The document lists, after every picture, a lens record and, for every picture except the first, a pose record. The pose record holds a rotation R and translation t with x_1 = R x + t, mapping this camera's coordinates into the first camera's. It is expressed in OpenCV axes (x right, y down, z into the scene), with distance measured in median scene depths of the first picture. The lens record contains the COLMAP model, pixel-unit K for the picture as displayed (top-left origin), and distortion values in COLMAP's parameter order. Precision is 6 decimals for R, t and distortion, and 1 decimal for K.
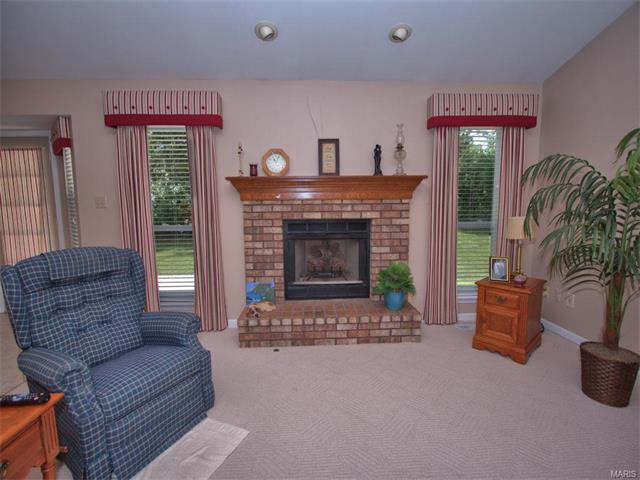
lens RADIAL K [[291.6, 0, 320.0], [0, 291.6, 240.0], [0, 0, 1]] dist [-0.012524, 0.000057]
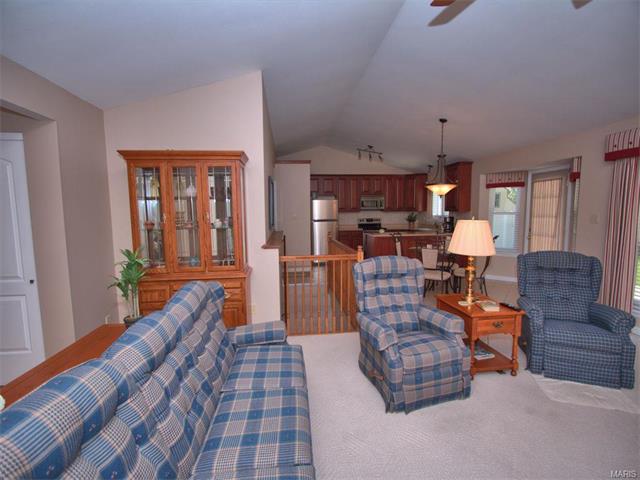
lens RADIAL K [[291.6, 0, 320.0], [0, 291.6, 240.0], [0, 0, 1]] dist [-0.012524, 0.000057]
pose [[0.076455, 0.104924, -0.991537, 0.456800], [-0.094735, 0.990713, 0.097532, -0.044976], [0.992562, 0.086477, 0.085685, -0.336243]]
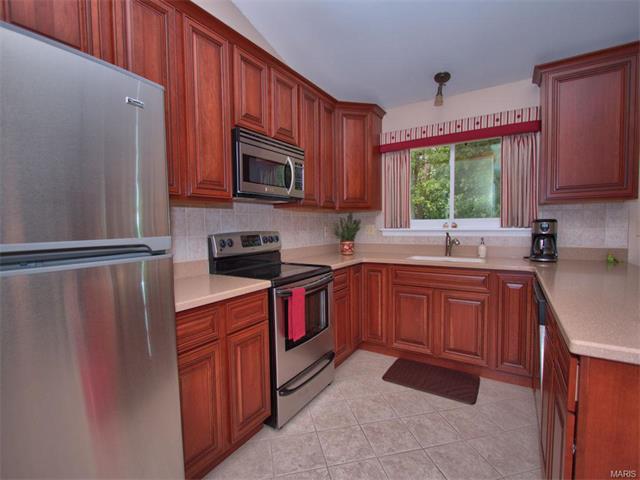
lens RADIAL K [[303.8, 0, 320.0], [0, 303.8, 240.0], [0, 0, 1]] dist [-0.002633, 0.000004]
pose [[0.826524, 0.022588, -0.562448, -1.896177], [-0.049117, 0.998278, -0.032087, 0.014716], [0.560755, 0.054146, 0.826210, -0.155022]]
